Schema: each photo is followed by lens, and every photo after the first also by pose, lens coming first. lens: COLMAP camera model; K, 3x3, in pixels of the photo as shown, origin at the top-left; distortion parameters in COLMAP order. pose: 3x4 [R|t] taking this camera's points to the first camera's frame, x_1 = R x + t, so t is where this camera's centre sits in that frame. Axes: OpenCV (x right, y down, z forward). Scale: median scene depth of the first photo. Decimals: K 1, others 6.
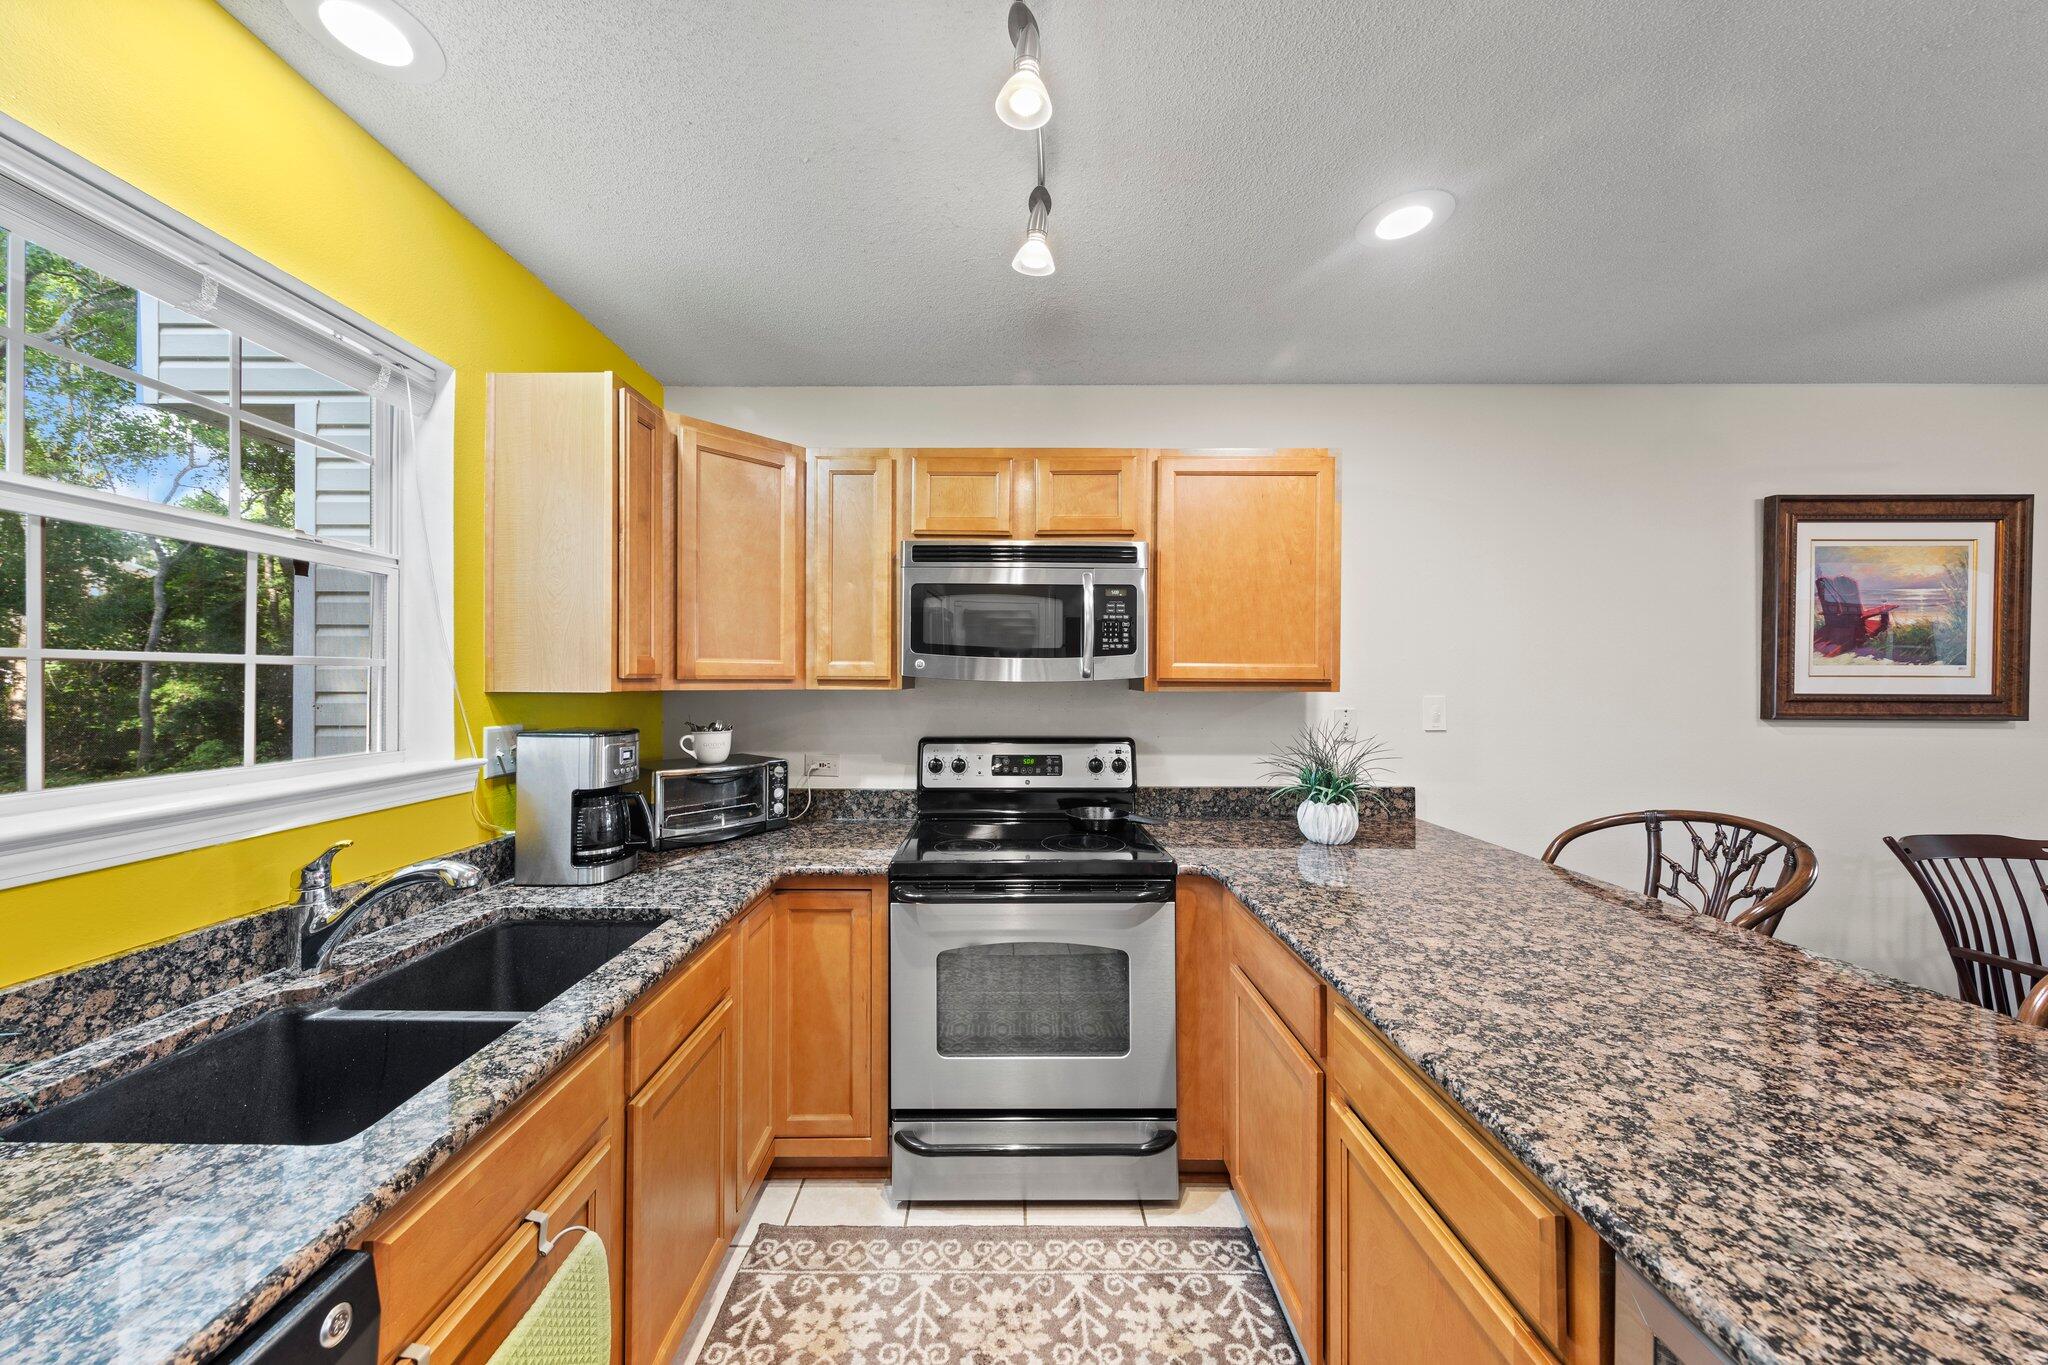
lens RADIAL K [[686.9, 0, 1008.1], [0, 686.9, 676.5], [0, 0, 1]] dist [0.002257, -0.000050]
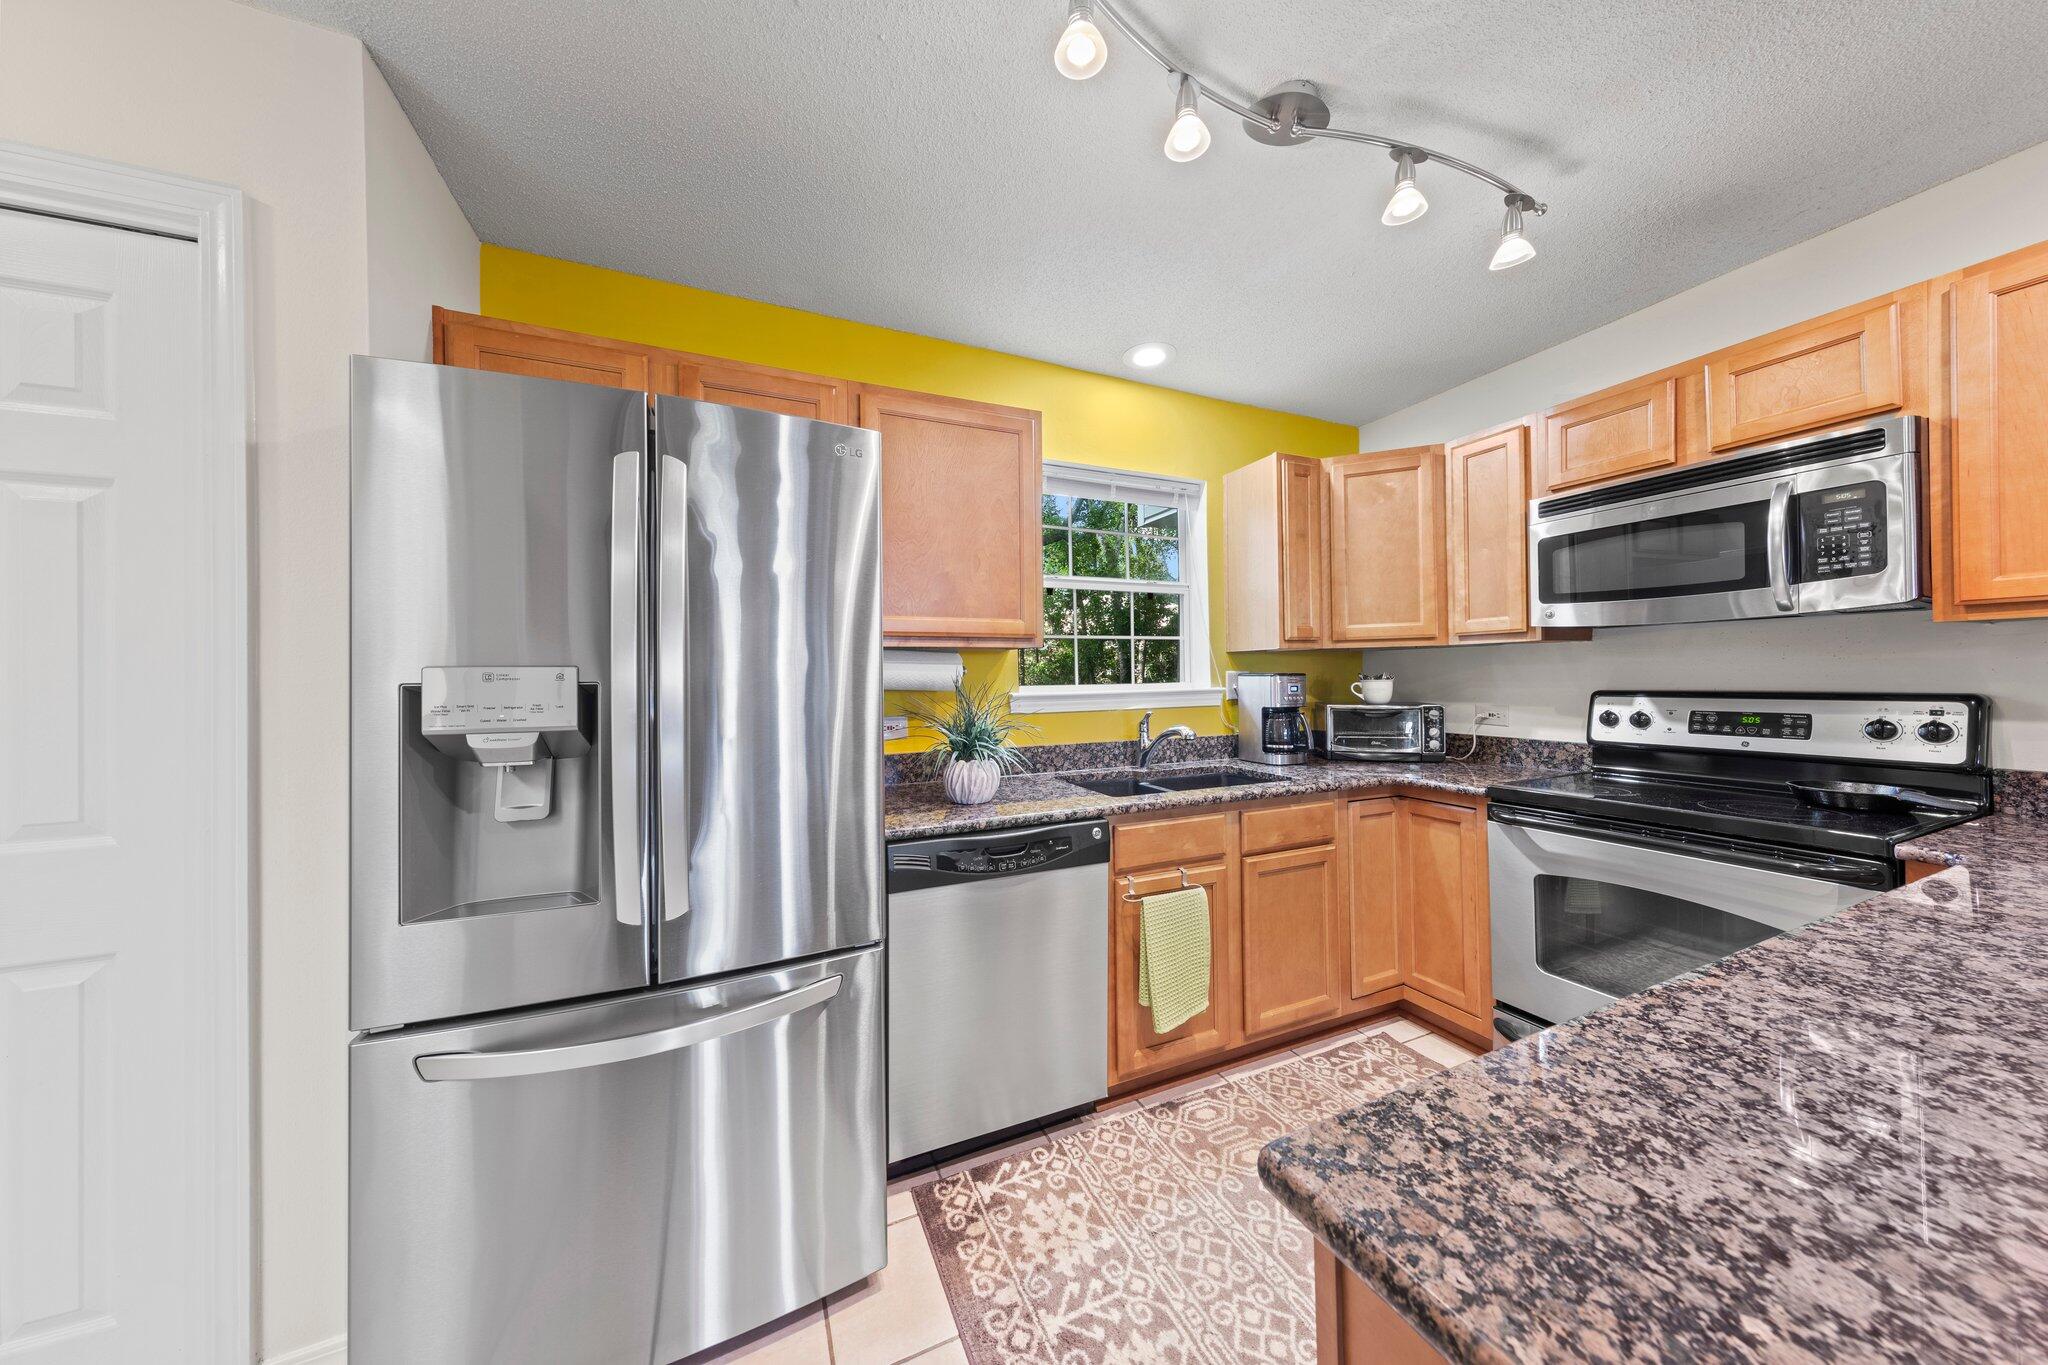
lens RADIAL K [[641.7, 0, 1017.9], [0, 641.7, 675.4], [0, 0, 1]] dist [0.009729, -0.002002]
pose [[0.401300, -0.011169, -0.915879, 0.441042], [0.021501, 0.999765, -0.002772, 0.059516], [0.915694, -0.018580, 0.401445, -0.140980]]
